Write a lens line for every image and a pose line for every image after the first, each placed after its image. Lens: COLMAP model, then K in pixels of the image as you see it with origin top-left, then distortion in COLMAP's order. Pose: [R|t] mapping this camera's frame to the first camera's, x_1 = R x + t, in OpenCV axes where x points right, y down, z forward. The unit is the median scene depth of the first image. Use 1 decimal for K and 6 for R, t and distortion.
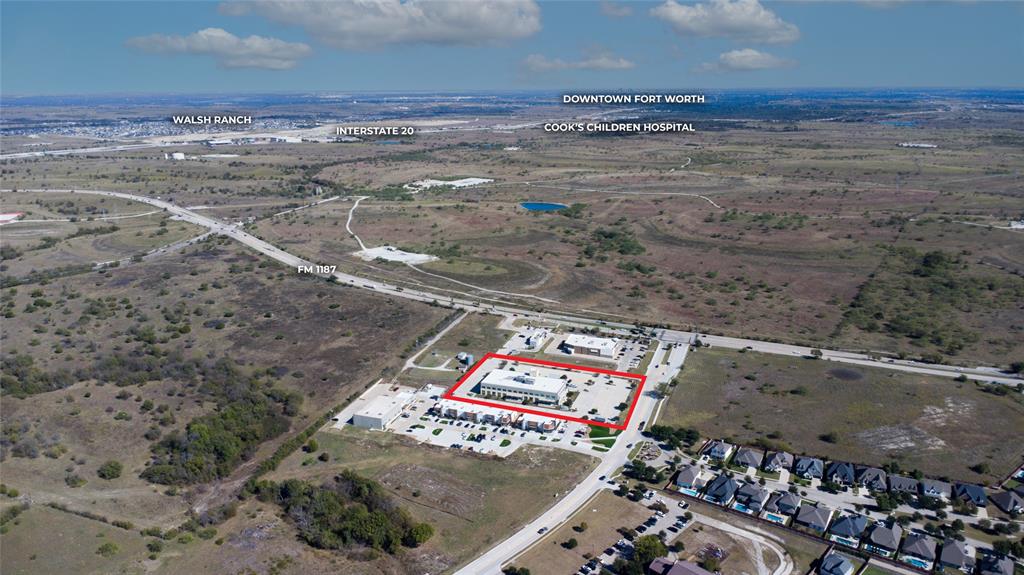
lens RADIAL K [[739.4, 0, 512.0], [0, 739.4, 287.5], [0, 0, 1]] dist [-0.003075, -0.054292]
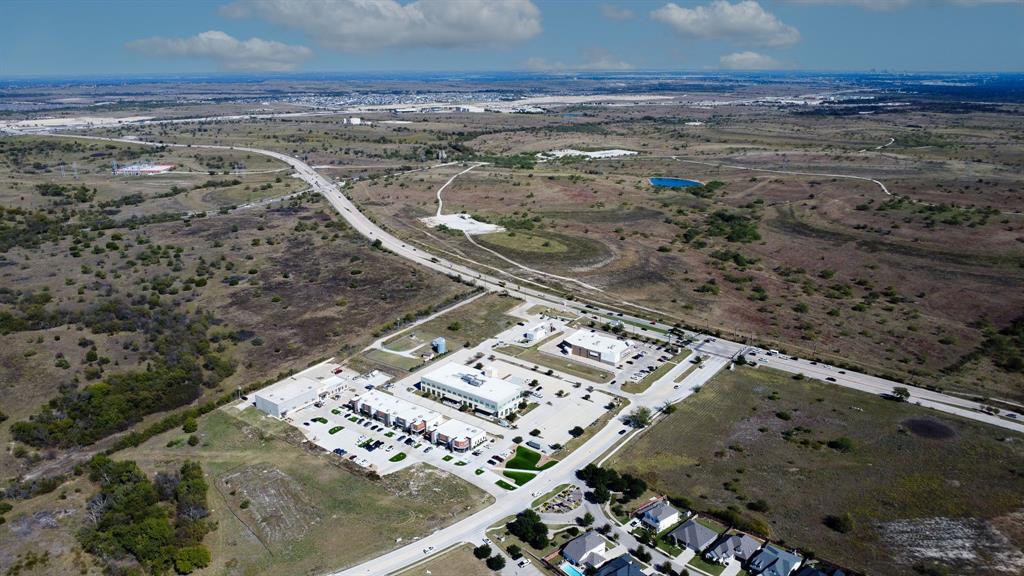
lens RADIAL K [[739.4, 0, 512.0], [0, 739.4, 288.0], [0, 0, 1]] dist [-0.003075, -0.054292]
pose [[0.955141, 0.089316, -0.282362, 0.195962], [-0.081550, 0.995899, 0.039163, -0.006650], [0.284702, -0.014380, 0.958508, 0.174091]]
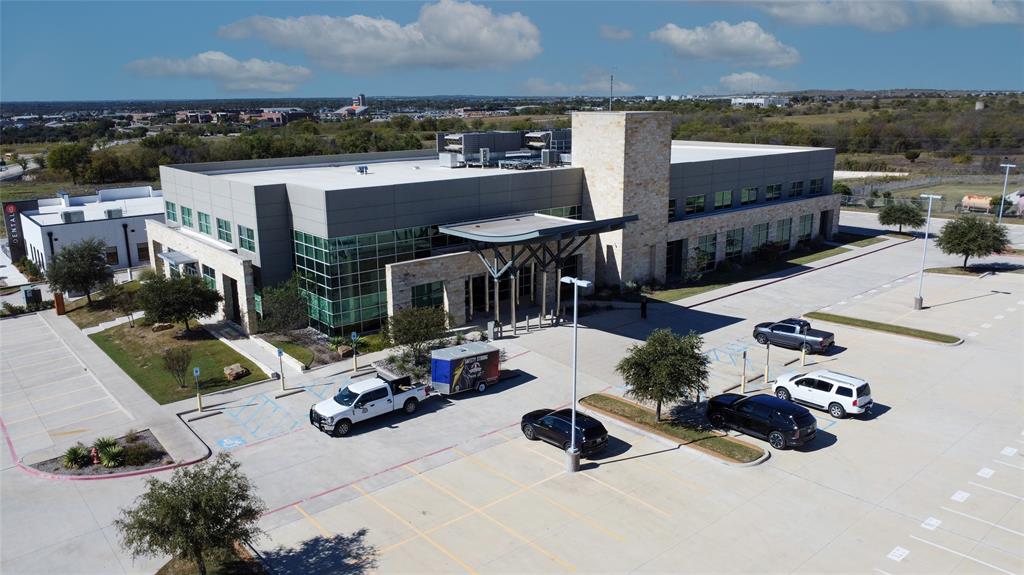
lens RADIAL K [[742.0, 0, 507.8], [0, 742.0, 273.5], [0, 0, 1]] dist [-0.032712, 0.003203]
pose [[-0.499885, 0.202025, -0.842200, 0.093697], [-0.219109, 0.911282, 0.348648, 0.071730], [0.837918, 0.358818, -0.411271, 0.753255]]
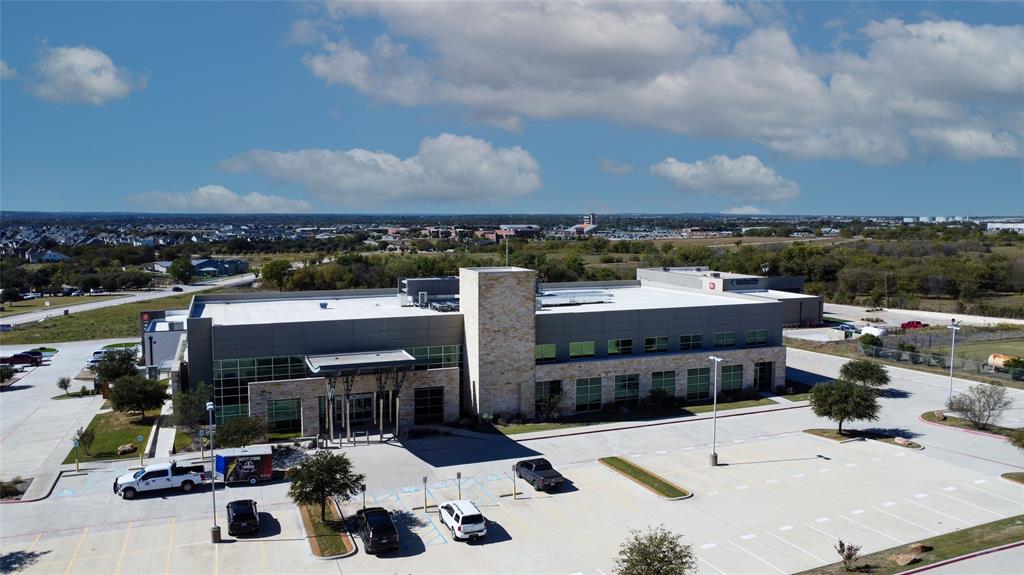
lens RADIAL K [[739.4, 0, 512.0], [0, 739.4, 287.5], [0, 0, 1]] dist [-0.003075, -0.054292]
pose [[-0.748780, 0.061285, -0.659979, 0.079207], [-0.175516, 0.941838, 0.286591, 0.056593], [0.639157, 0.330431, -0.694474, 0.790107]]
